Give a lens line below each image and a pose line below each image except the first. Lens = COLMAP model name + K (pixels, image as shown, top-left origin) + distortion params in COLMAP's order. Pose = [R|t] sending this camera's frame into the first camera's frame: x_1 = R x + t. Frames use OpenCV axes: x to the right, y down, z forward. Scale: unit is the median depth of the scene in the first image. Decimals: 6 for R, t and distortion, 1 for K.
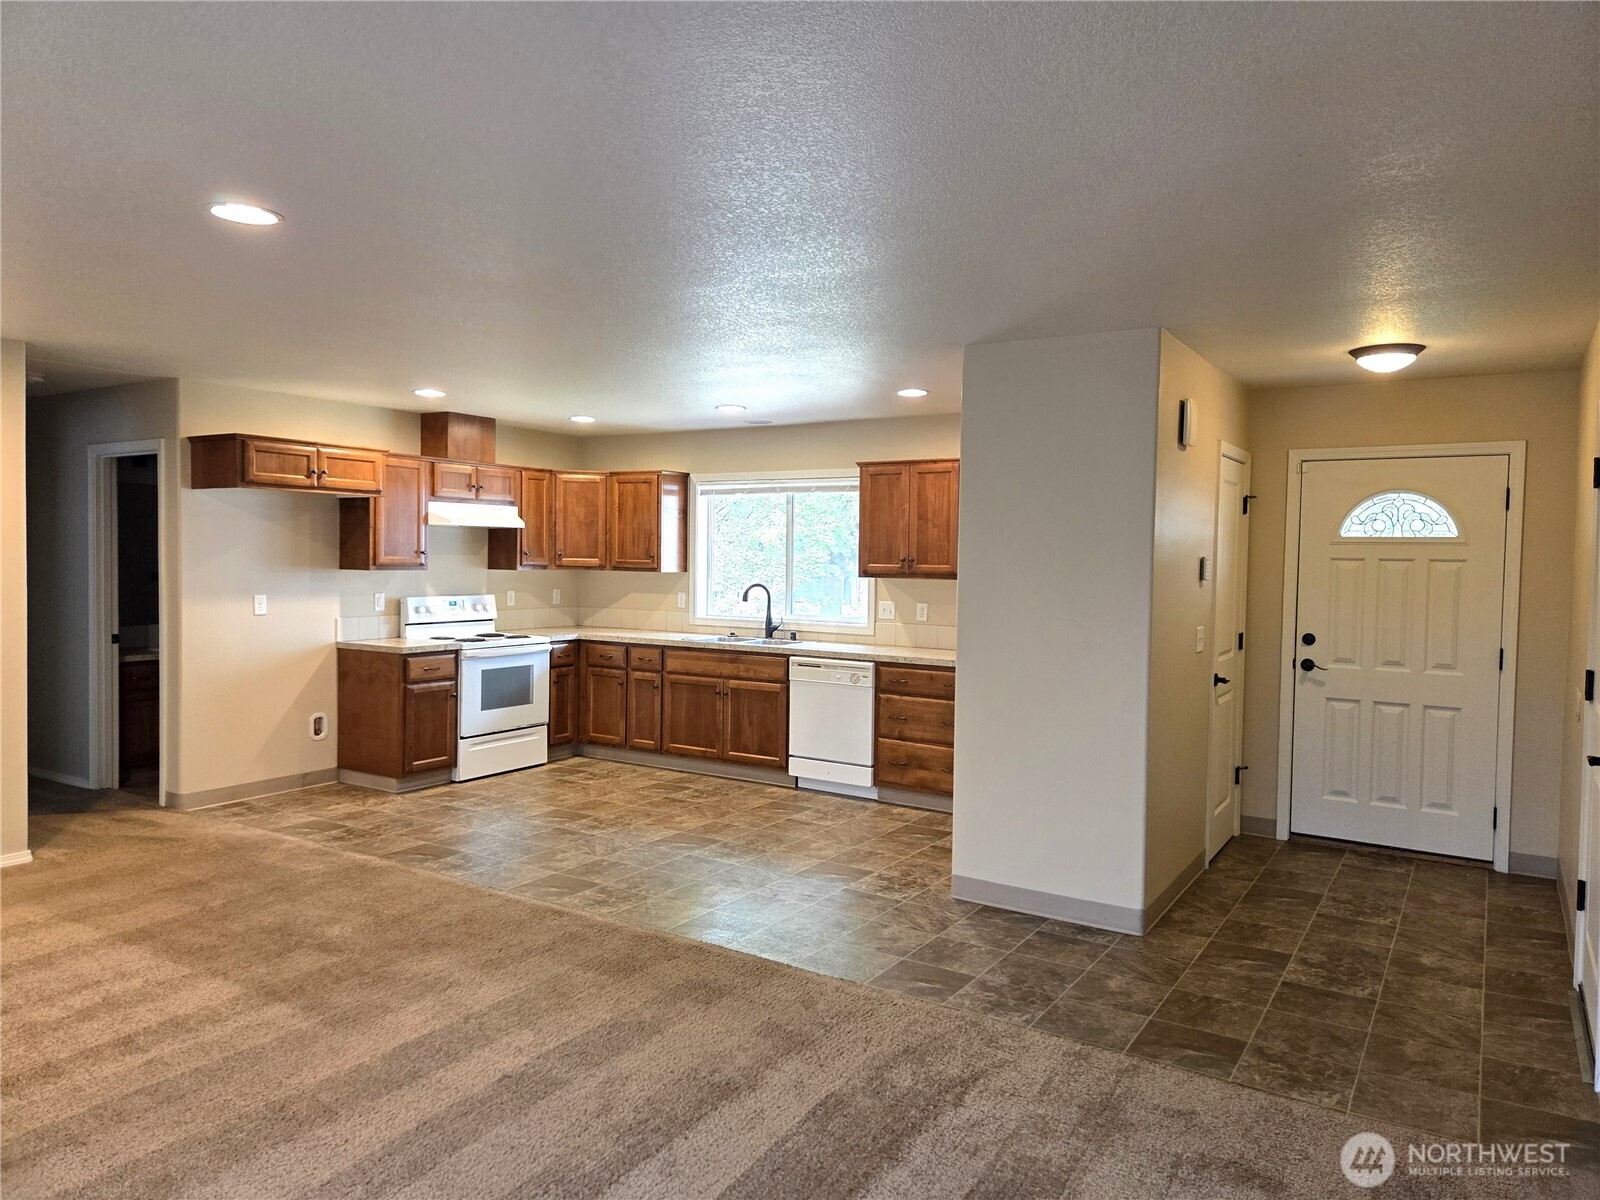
lens RADIAL K [[1044.8, 0, 799.5], [0, 1044.8, 587.9], [0, 0, 1]] dist [0.075426, -0.075059]
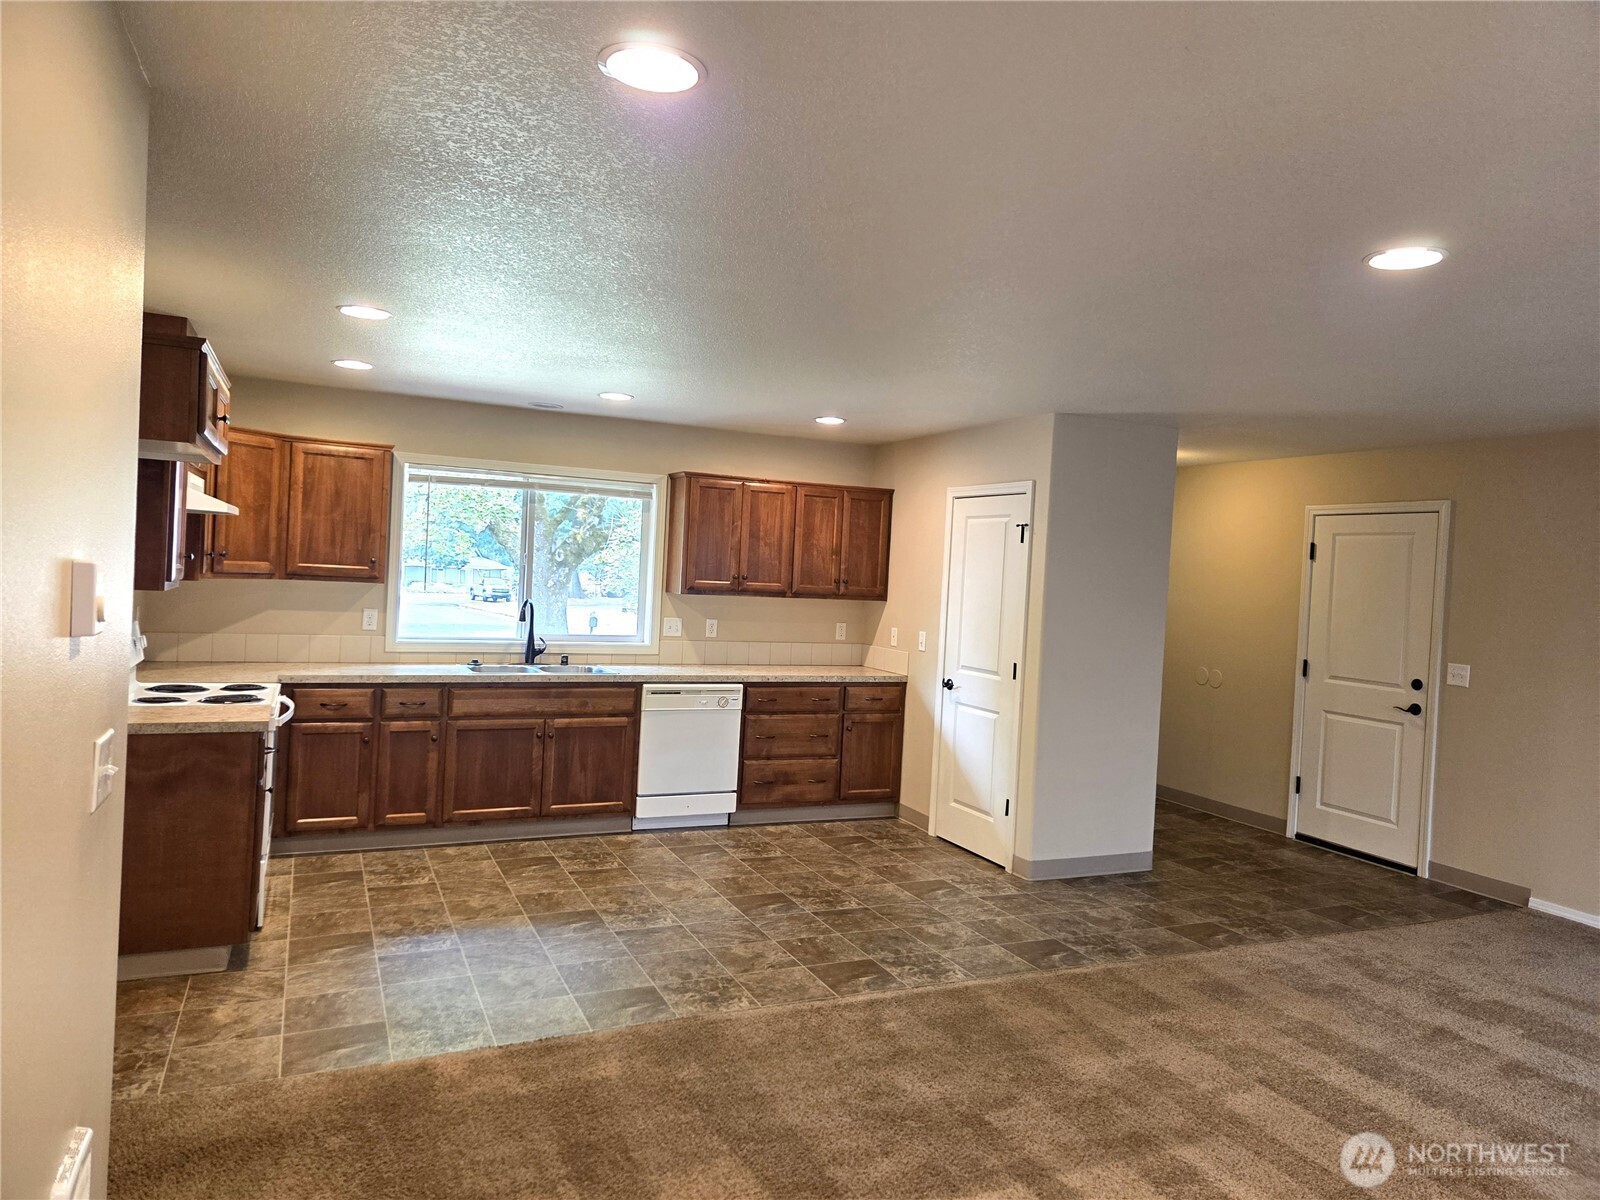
lens RADIAL K [[1065.4, 0, 776.3], [0, 1065.4, 592.7], [0, 0, 1]] dist [0.069615, -0.056264]
pose [[0.552040, -0.008454, 0.833775, -0.647627], [-0.016027, 0.999656, 0.020747, -0.030469], [-0.833664, -0.024816, 0.551714, 0.375594]]
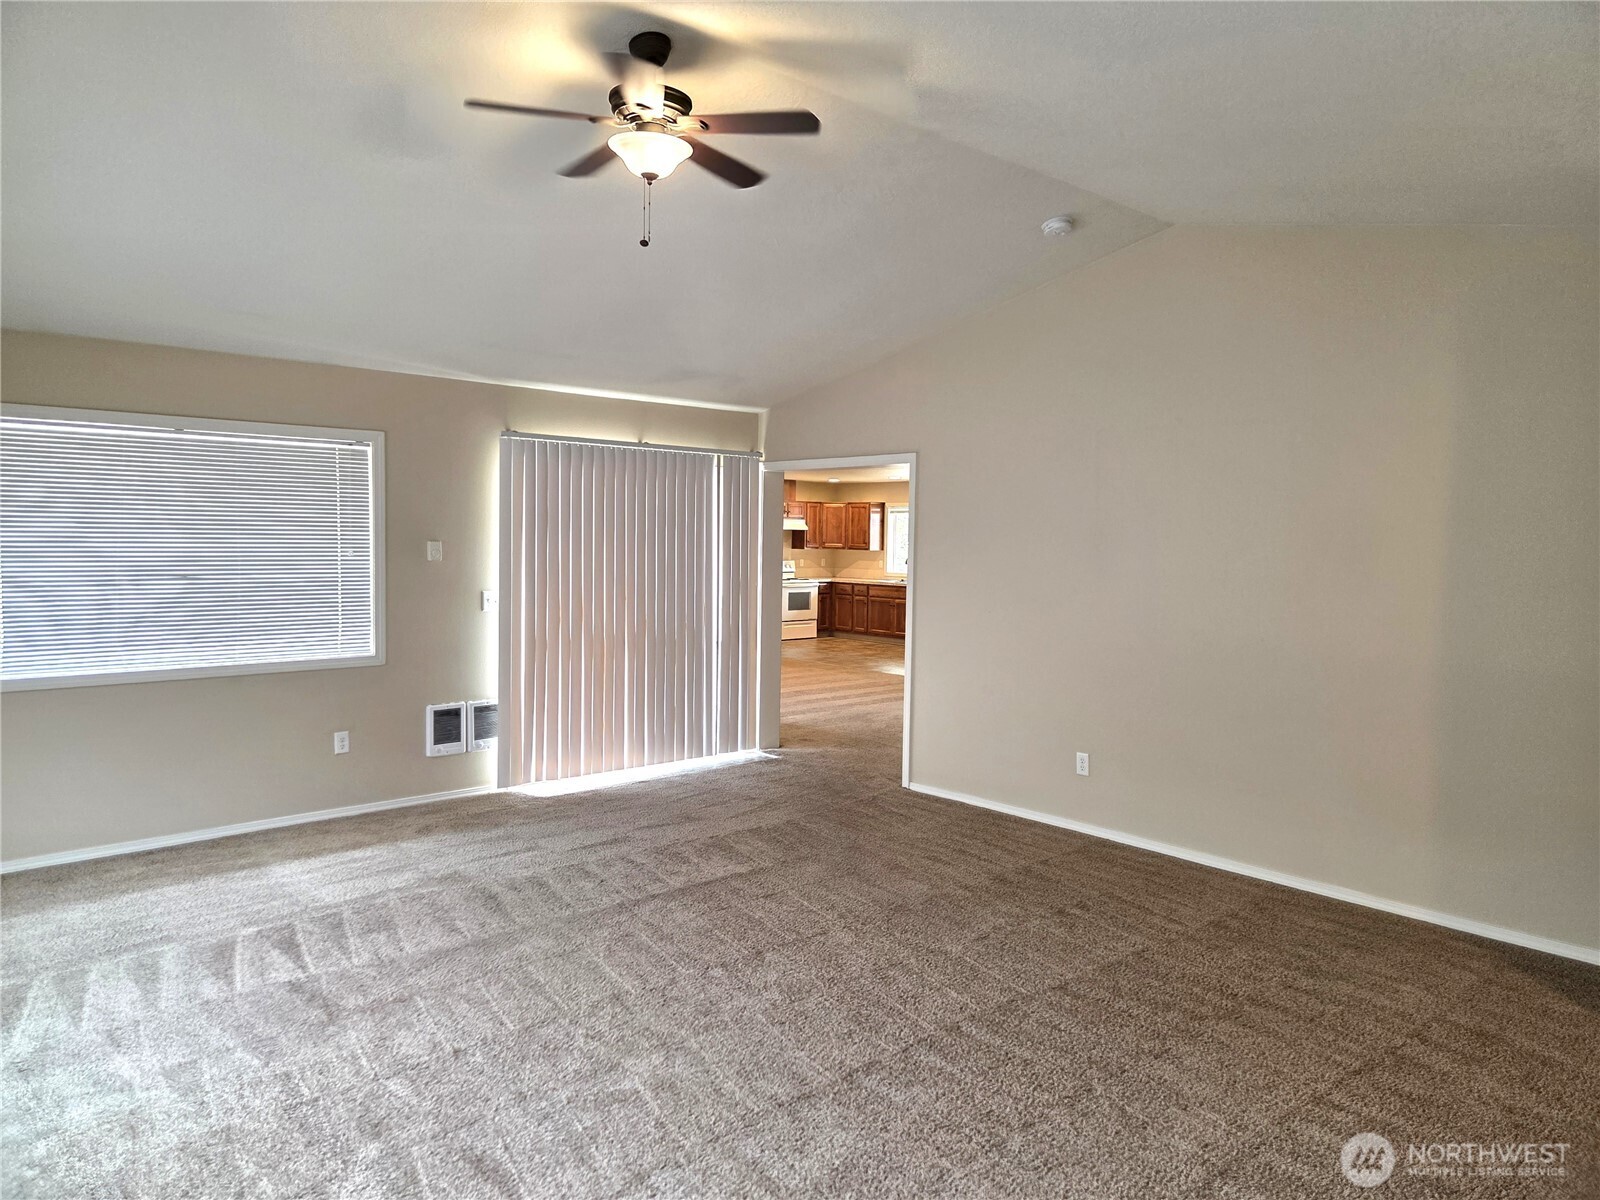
lens RADIAL K [[1065.4, 0, 776.3], [0, 1065.4, 592.7], [0, 0, 1]] dist [0.069615, -0.056264]
pose [[0.951273, 0.014507, -0.308007, 0.368533], [-0.009278, 0.999787, 0.018434, 0.034103], [0.308209, -0.014678, 0.951205, -1.156227]]
